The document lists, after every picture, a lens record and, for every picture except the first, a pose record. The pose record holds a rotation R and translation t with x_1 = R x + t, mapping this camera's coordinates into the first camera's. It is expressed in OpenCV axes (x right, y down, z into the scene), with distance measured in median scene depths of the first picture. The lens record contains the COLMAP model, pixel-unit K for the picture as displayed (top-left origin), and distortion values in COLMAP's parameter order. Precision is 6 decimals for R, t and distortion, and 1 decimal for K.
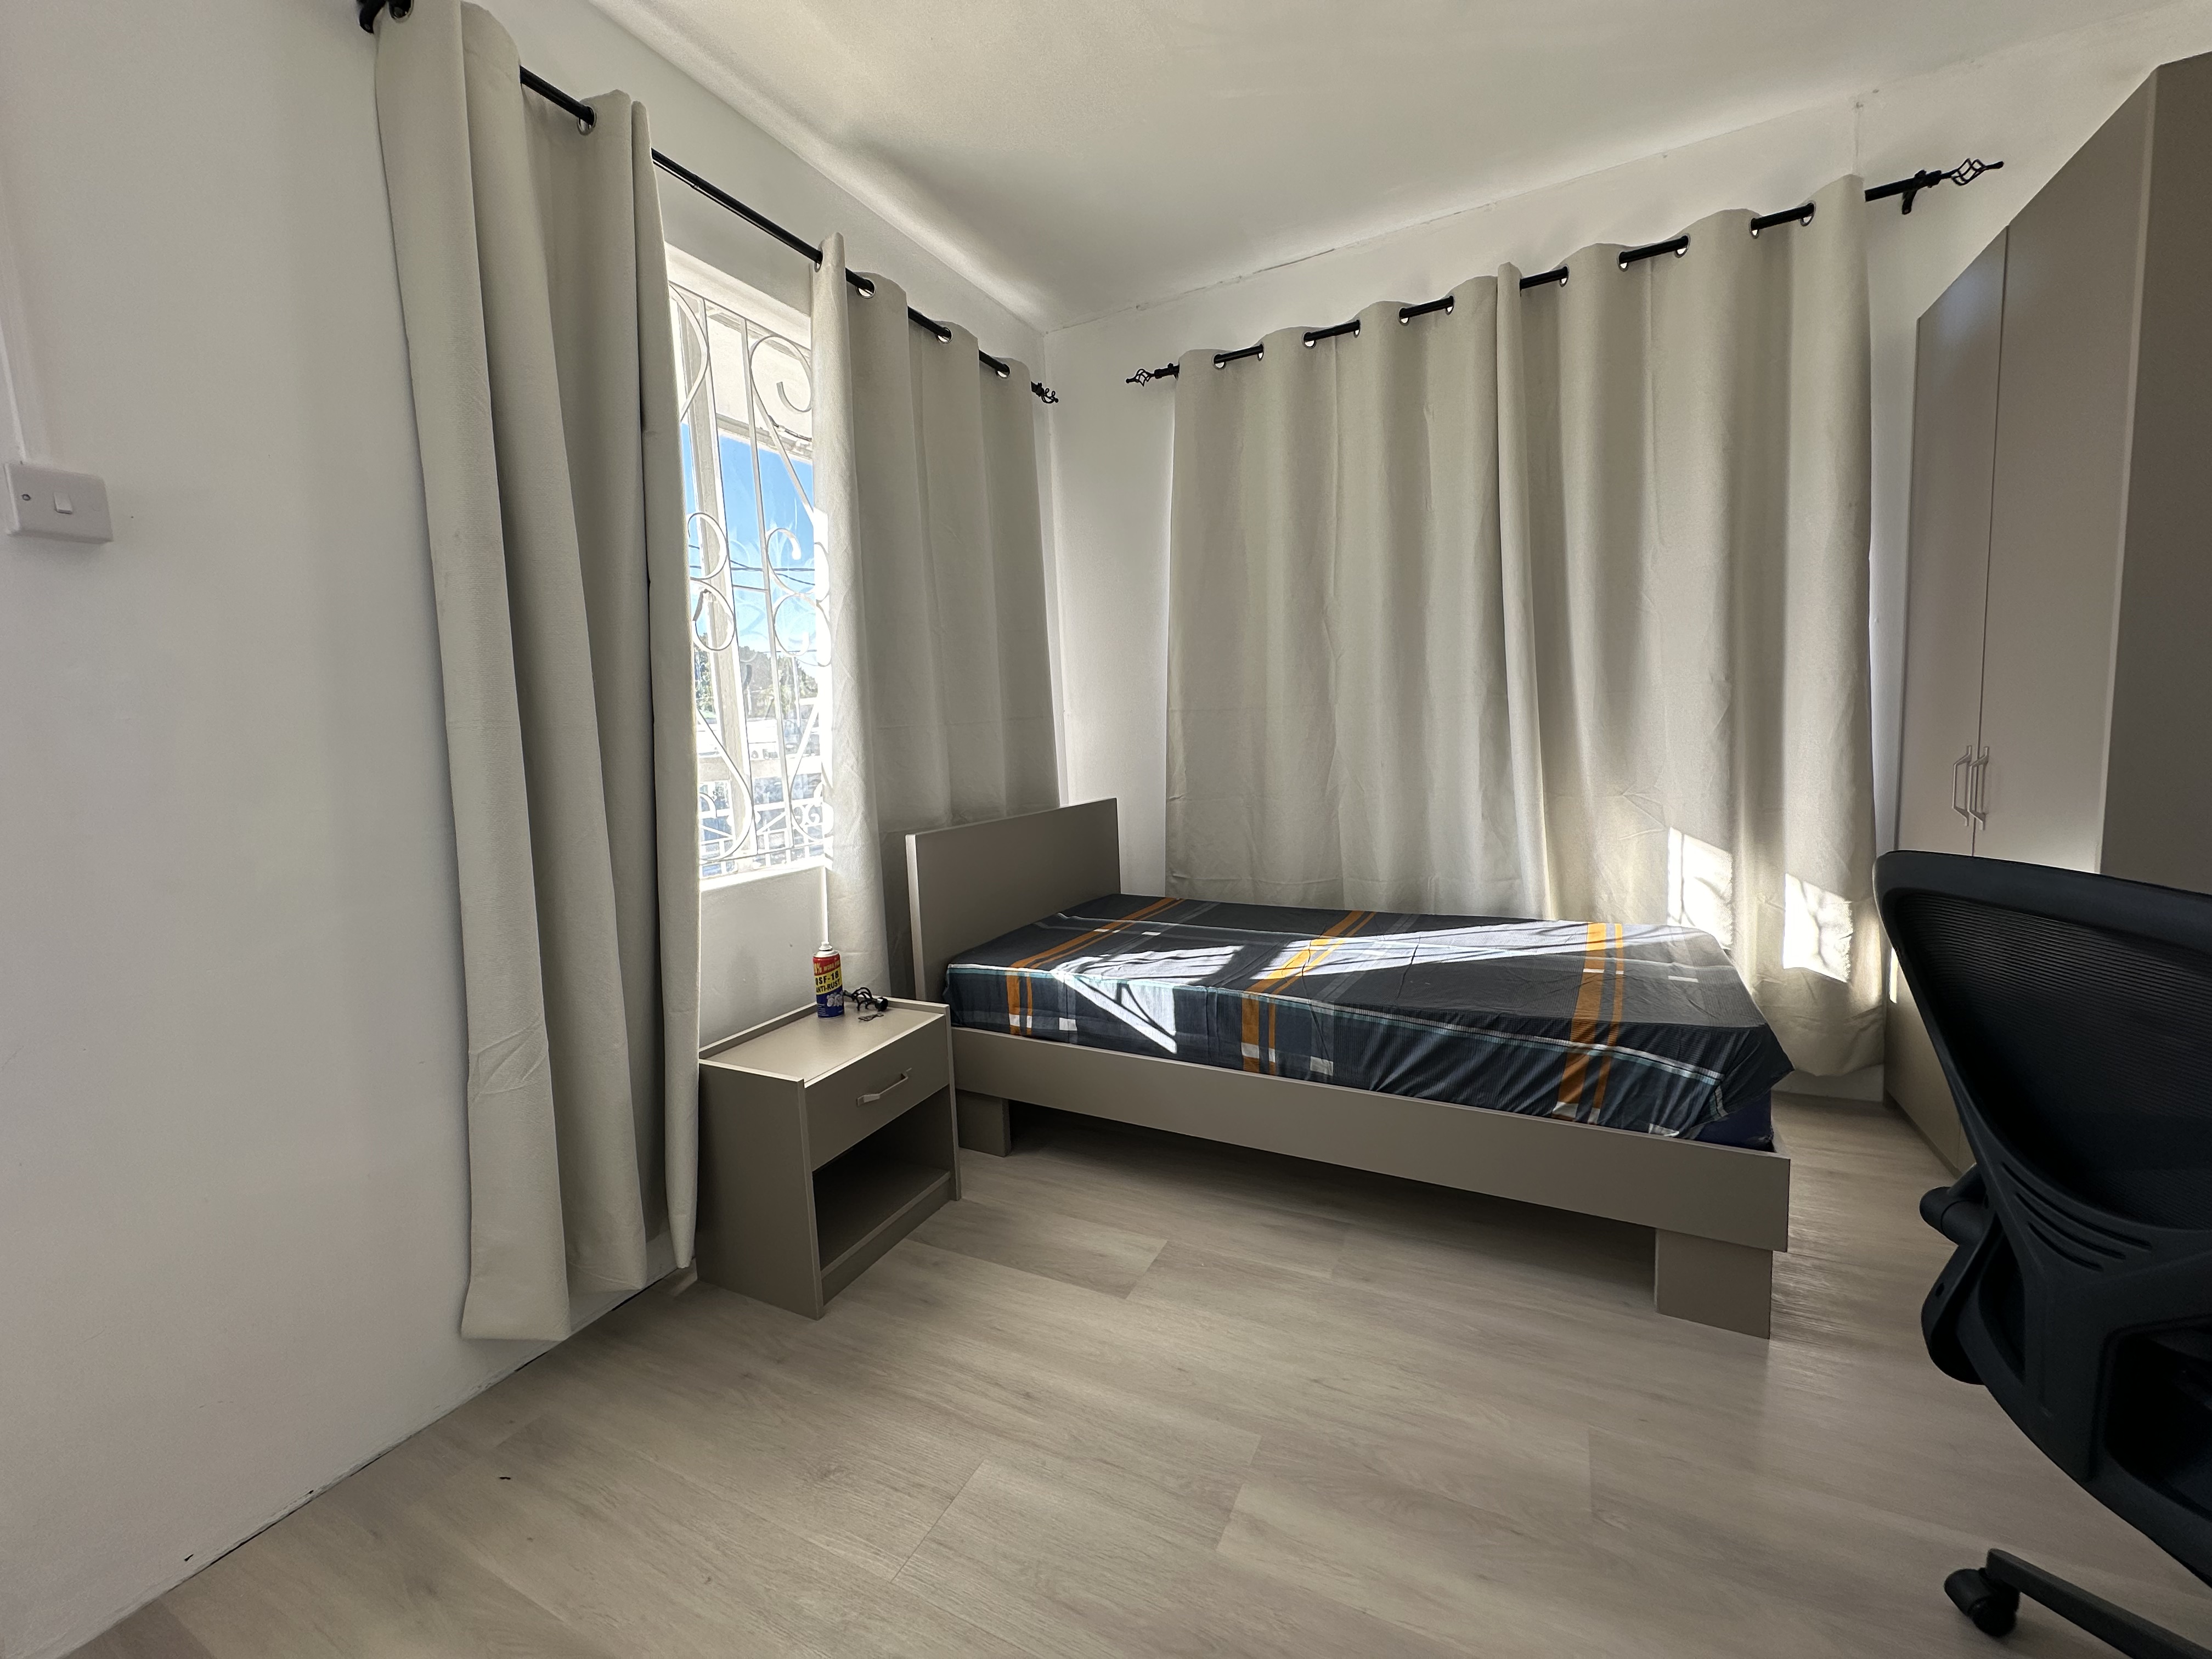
lens RADIAL K [[877.0, 0, 1097.4], [0, 877.0, 822.3], [0, 0, 1]] dist [-0.000984, 0.001437]
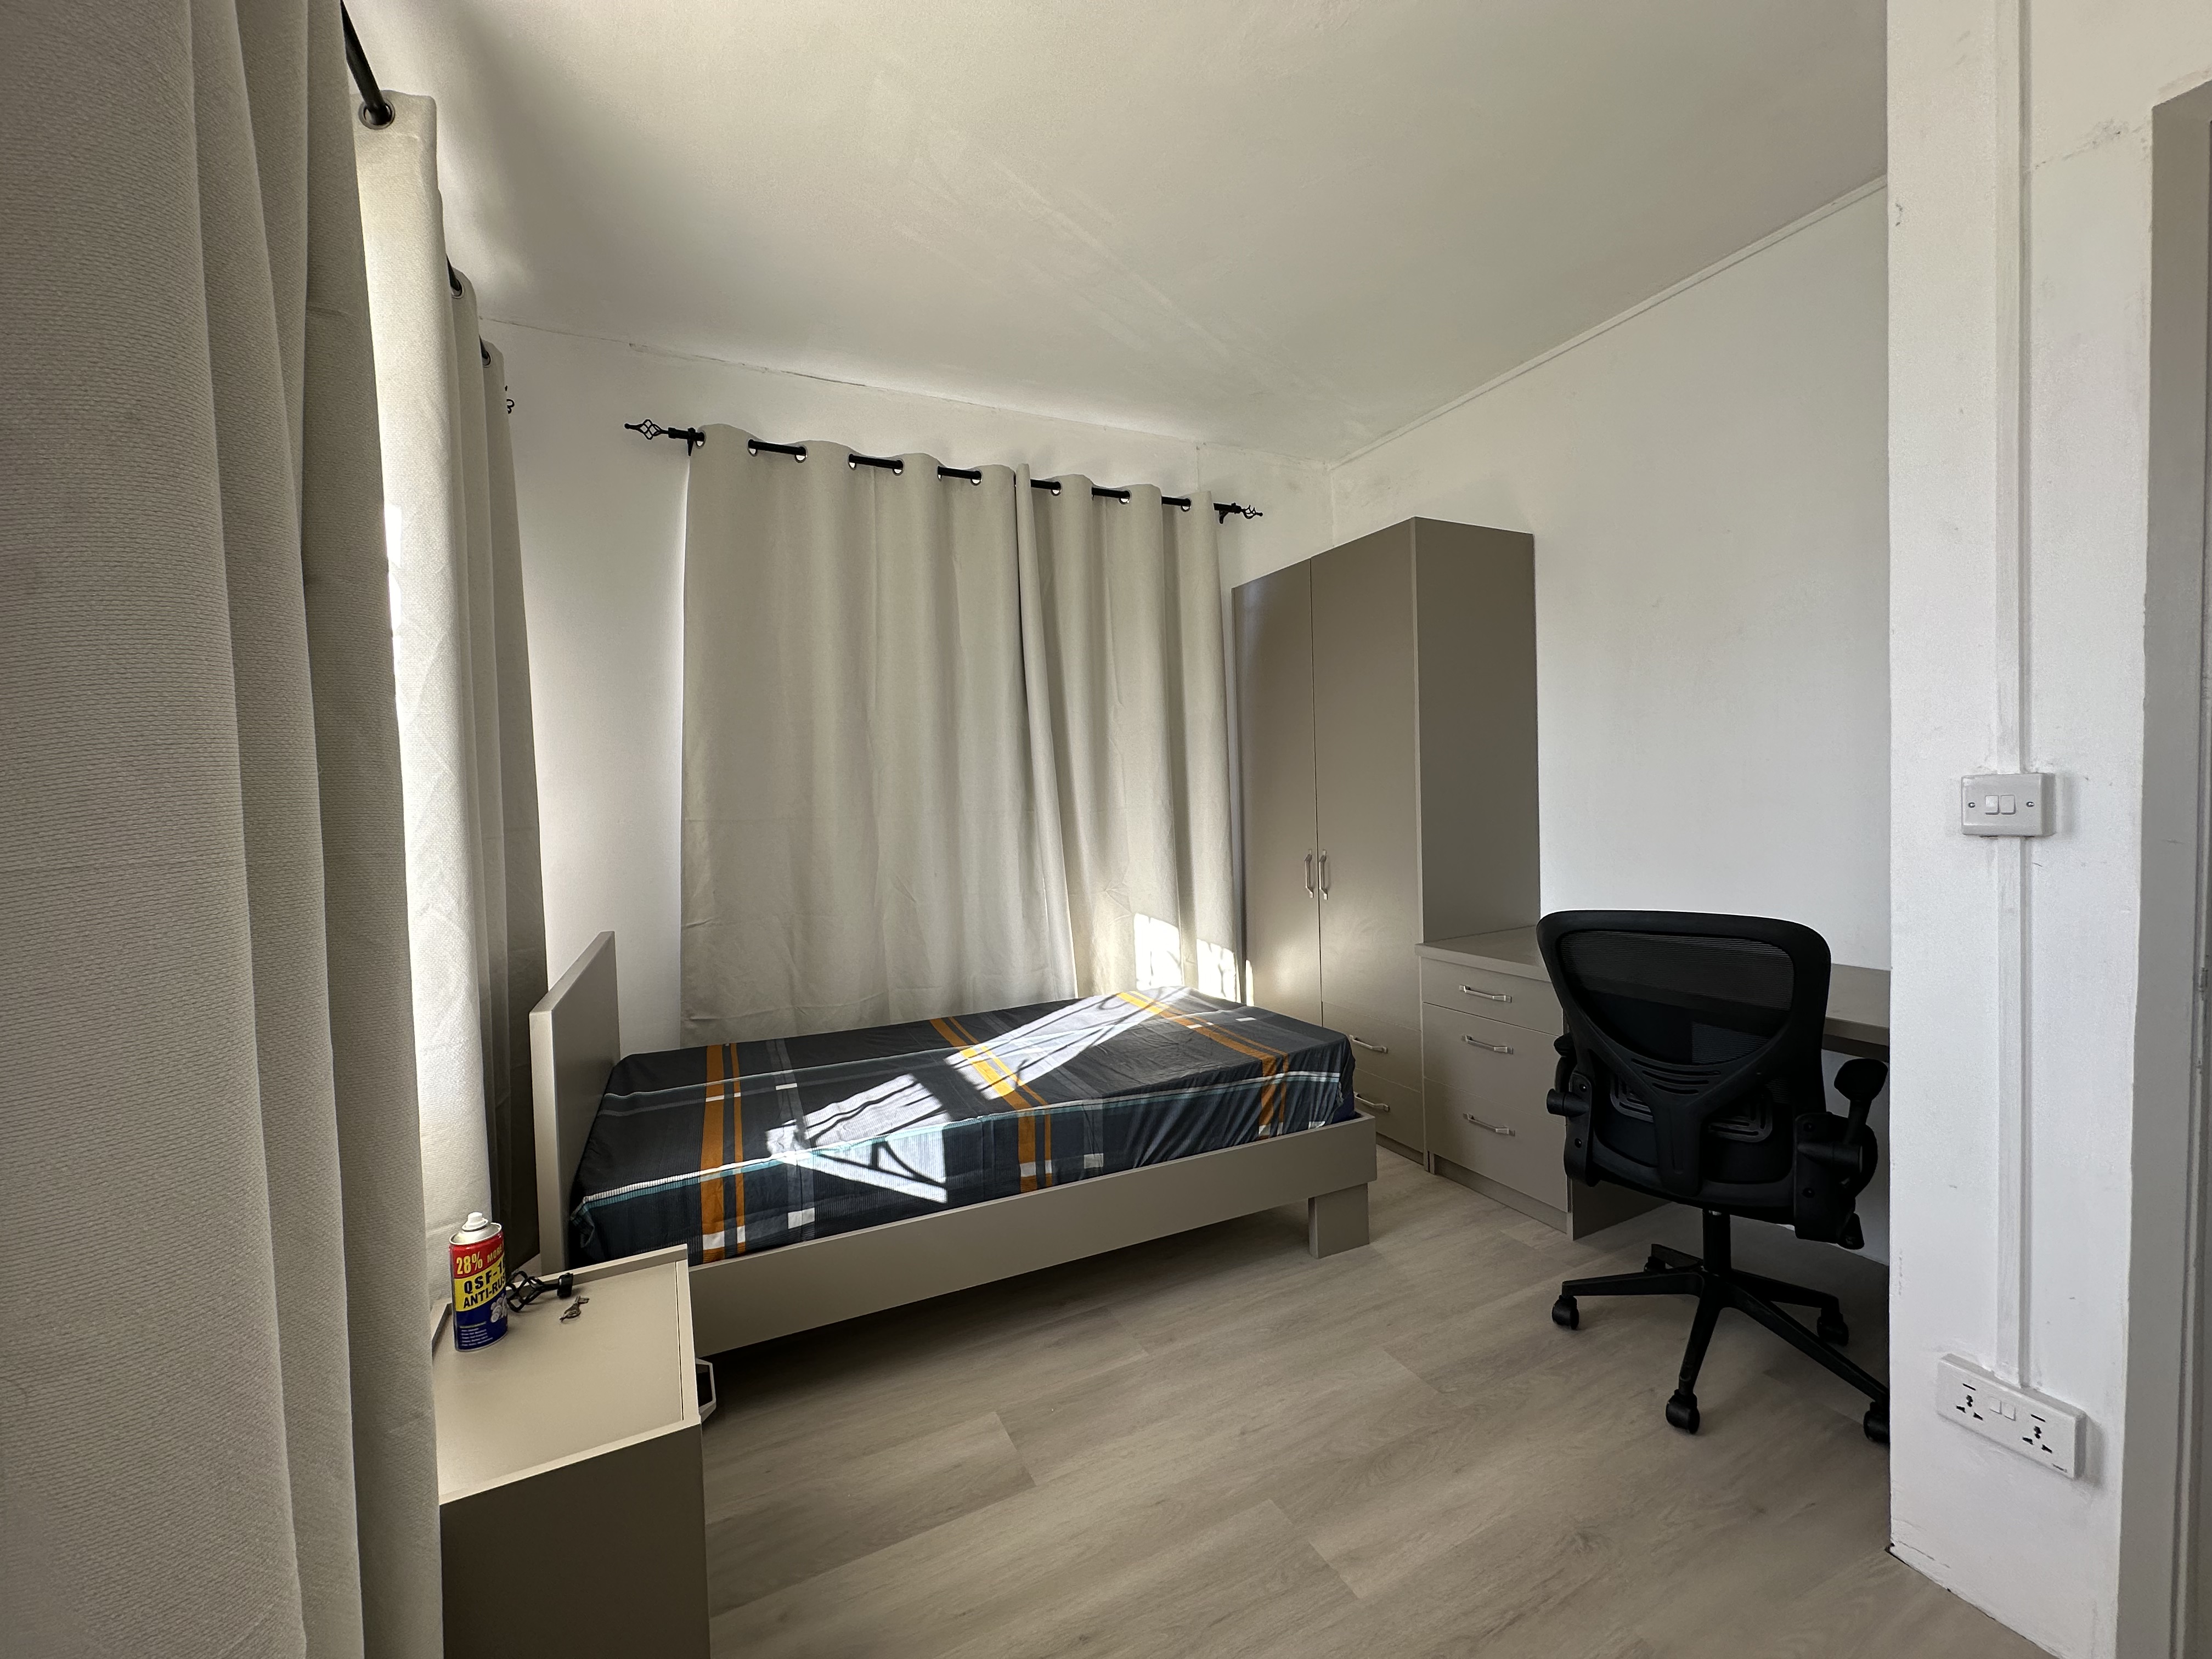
lens RADIAL K [[877.0, 0, 1108.6], [0, 877.0, 824.6], [0, 0, 1]] dist [-0.000984, 0.001437]
pose [[0.599239, 0.004227, 0.800559, -0.564976], [0.086183, 0.993834, -0.069757, -0.049714], [-0.795918, 0.110795, 0.595180, 0.295465]]
